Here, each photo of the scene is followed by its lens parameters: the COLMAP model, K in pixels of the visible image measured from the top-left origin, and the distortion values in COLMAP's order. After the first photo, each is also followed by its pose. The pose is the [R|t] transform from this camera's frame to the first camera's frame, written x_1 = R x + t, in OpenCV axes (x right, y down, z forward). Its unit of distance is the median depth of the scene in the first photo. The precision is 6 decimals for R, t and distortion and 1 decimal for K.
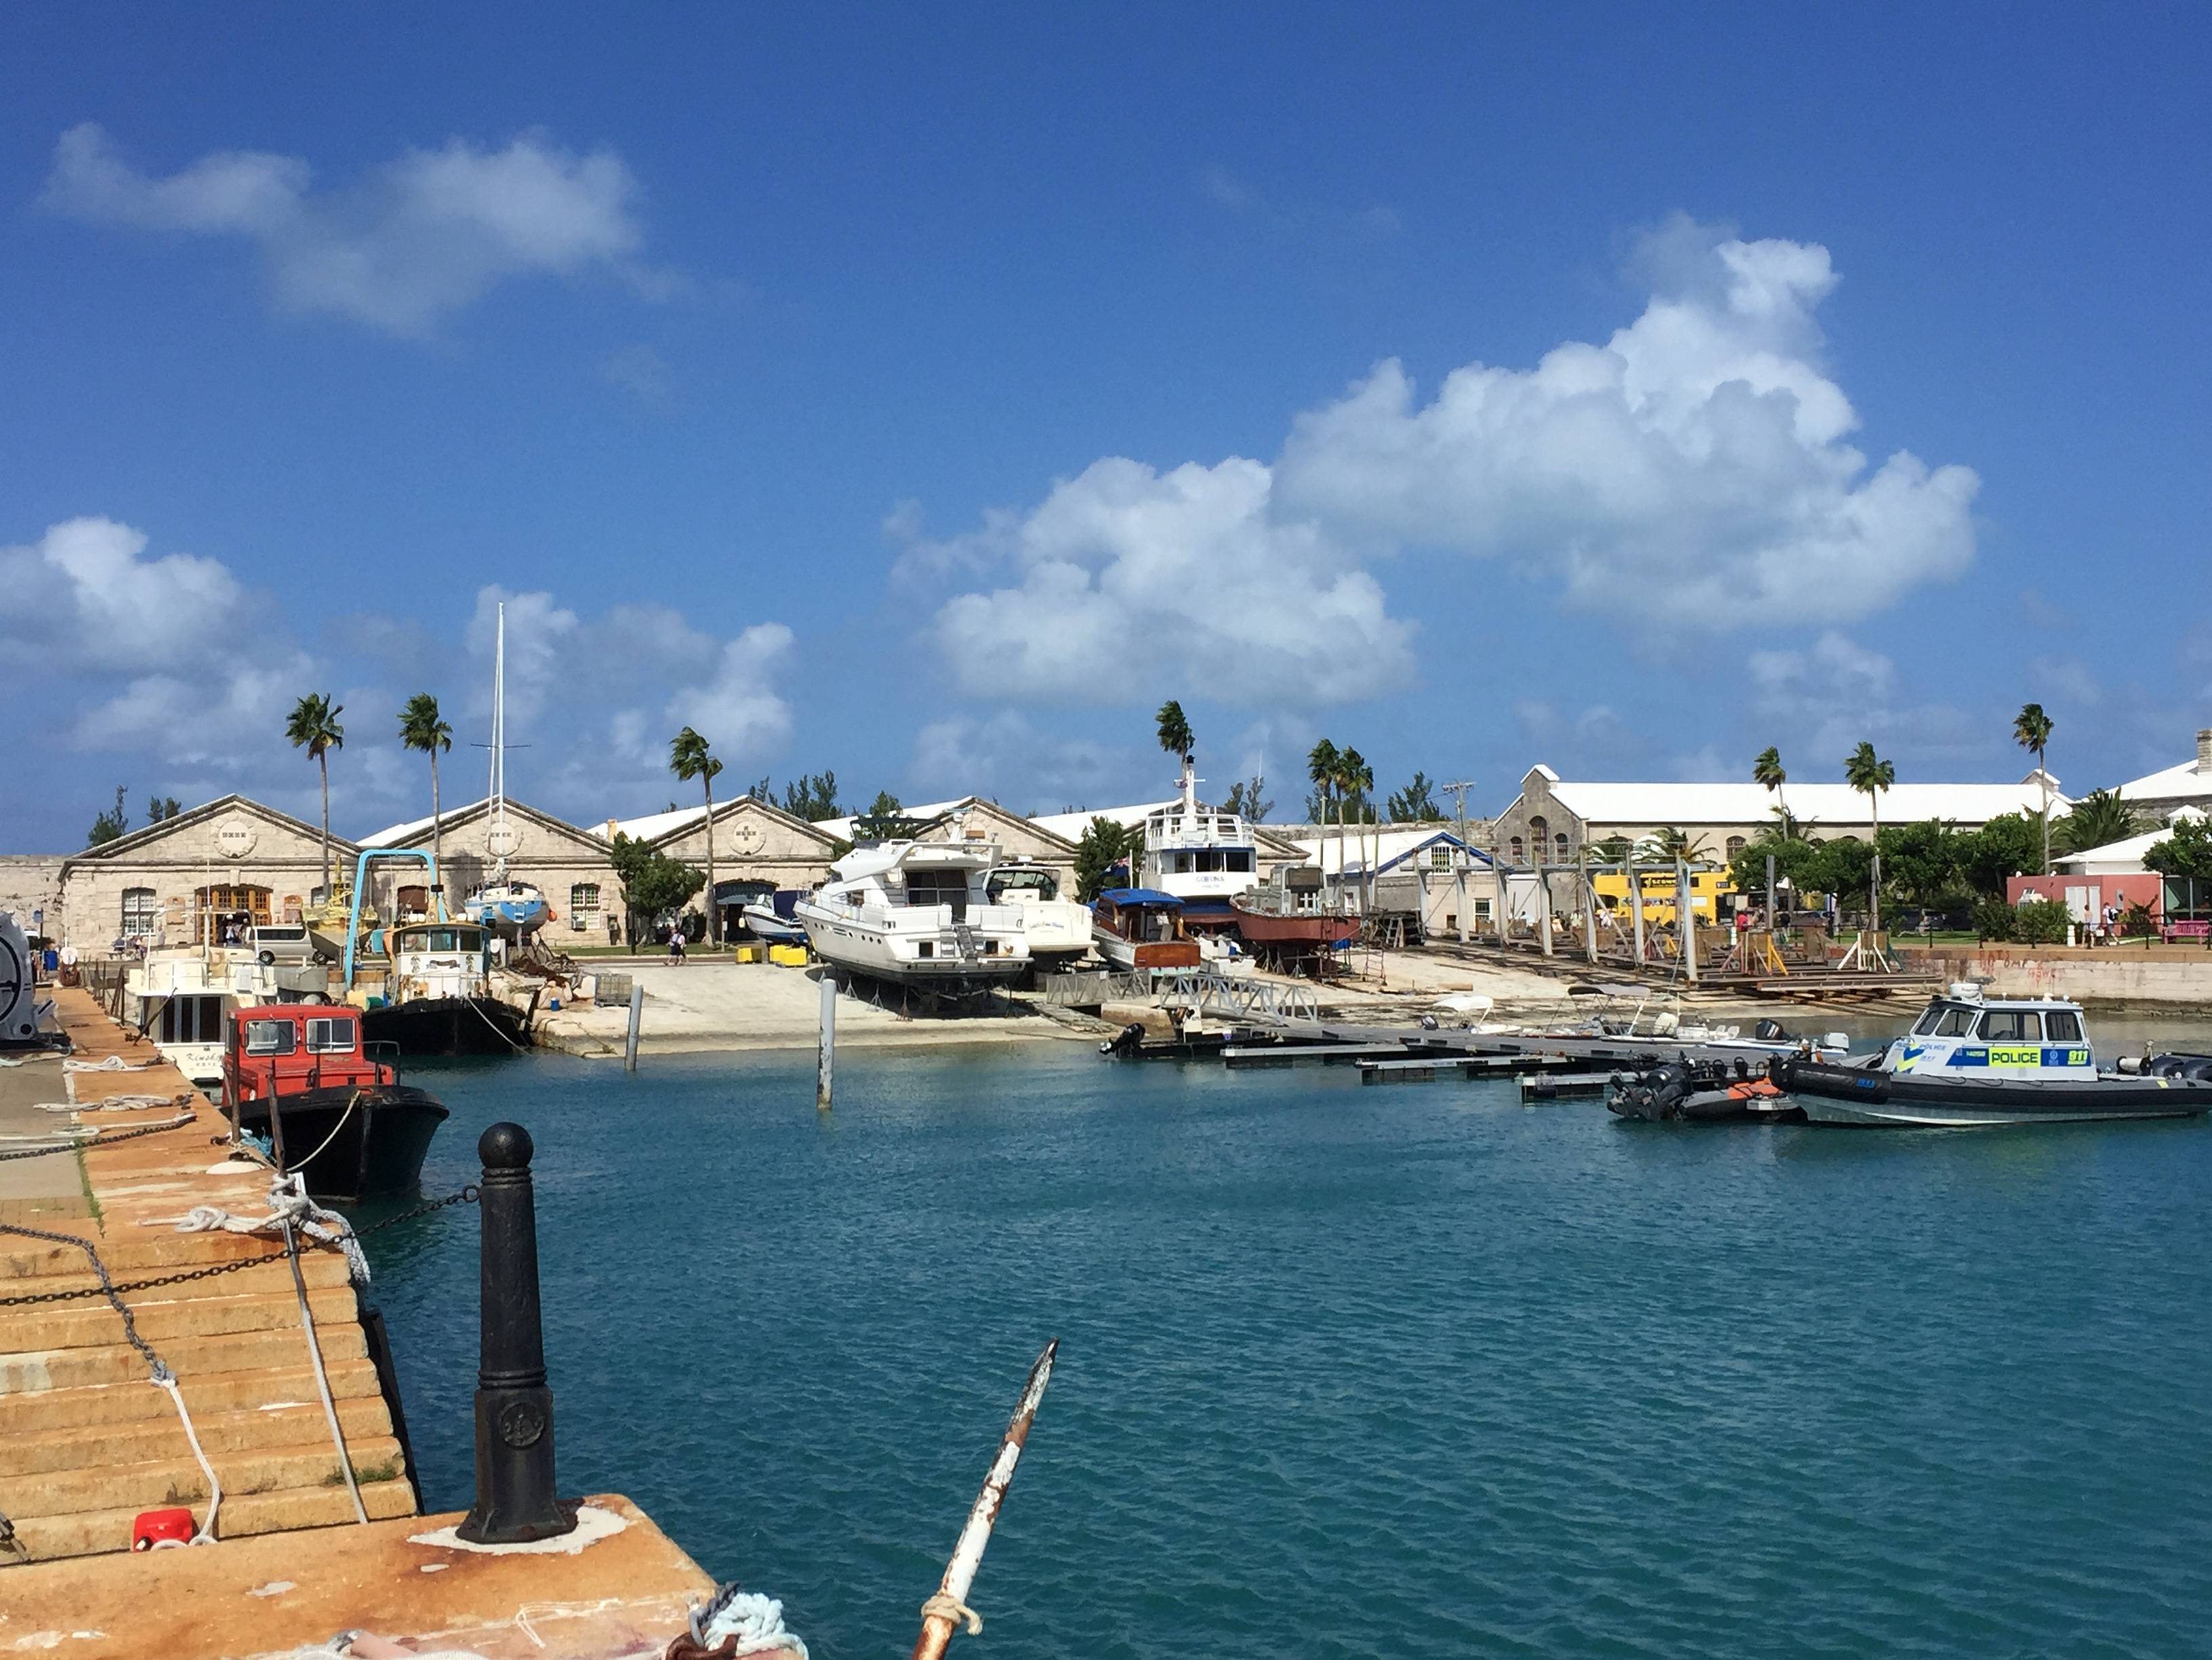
lens RADIAL K [[2620.7, 0, 1111.2], [0, 2620.7, 818.7], [0, 0, 1]] dist [0.003837, 0.000000]
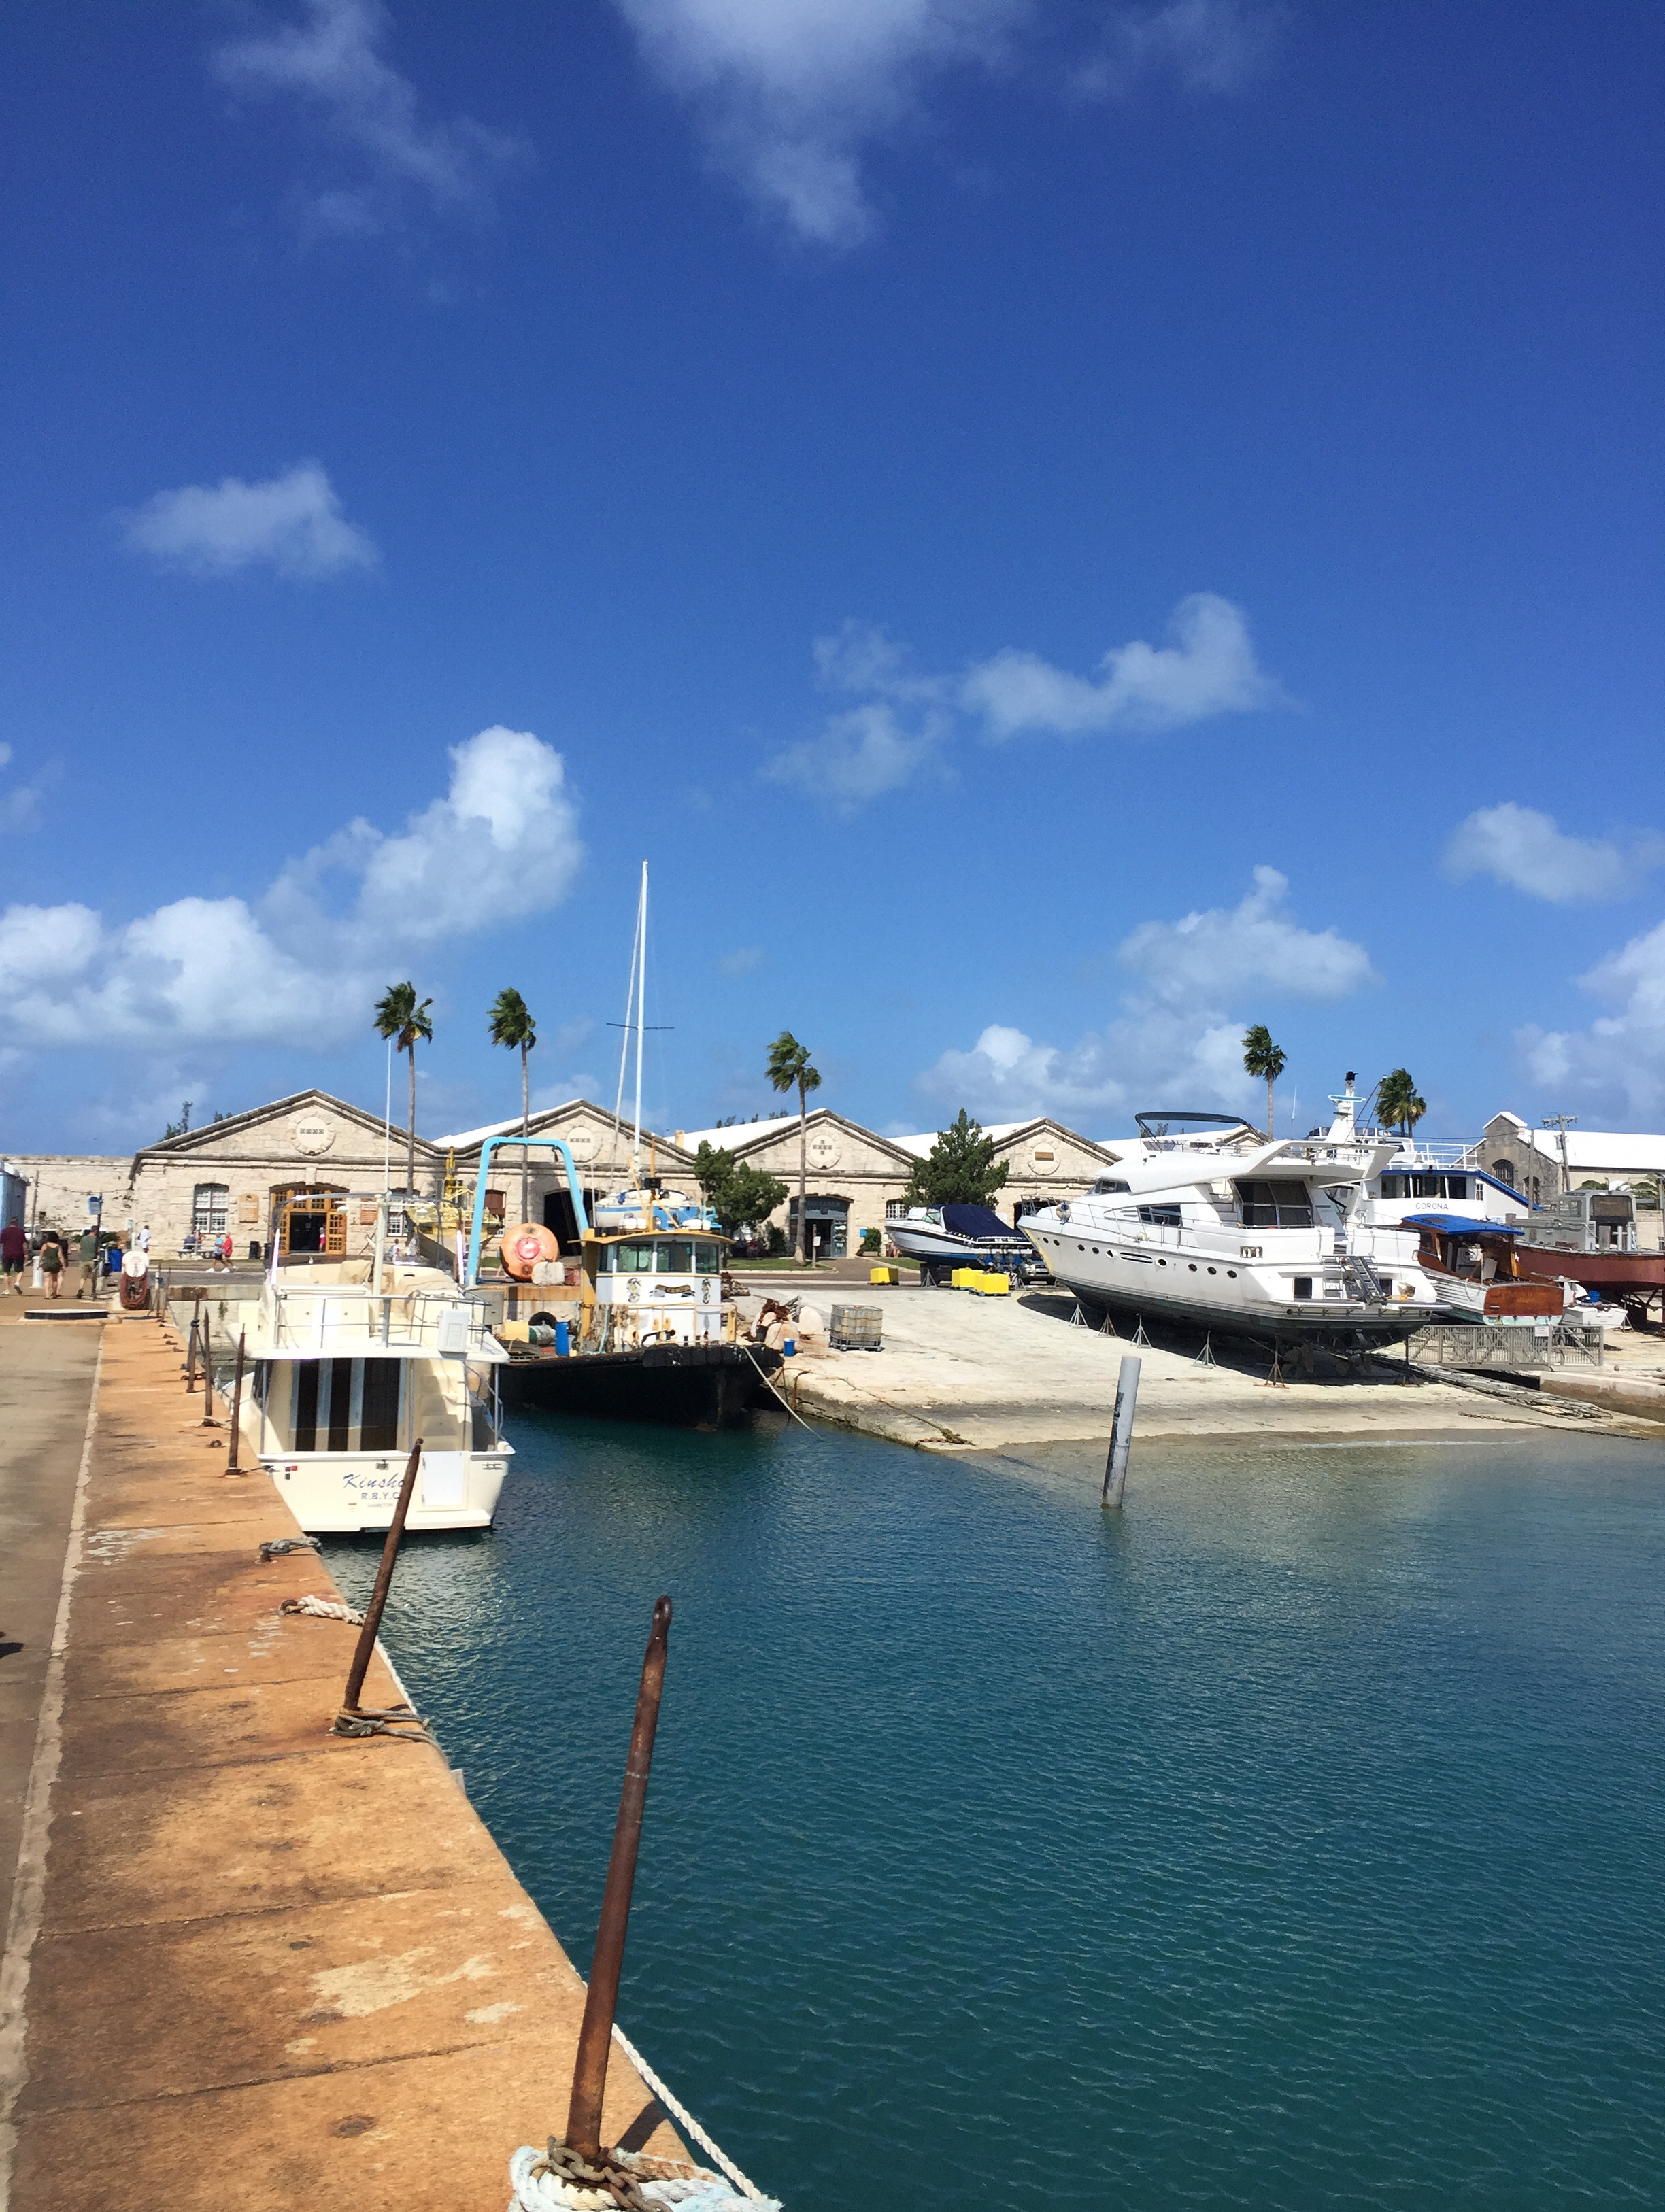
lens RADIAL K [[1870.9, 0, 823.5], [0, 1870.9, 1122.7], [0, 0, 1]] dist [0.038972, -0.001238]
pose [[0.999049, 0.028253, -0.033213, -0.126299], [-0.029034, 0.999307, -0.023276, 0.013754], [0.032533, 0.024219, 0.999177, 0.323552]]
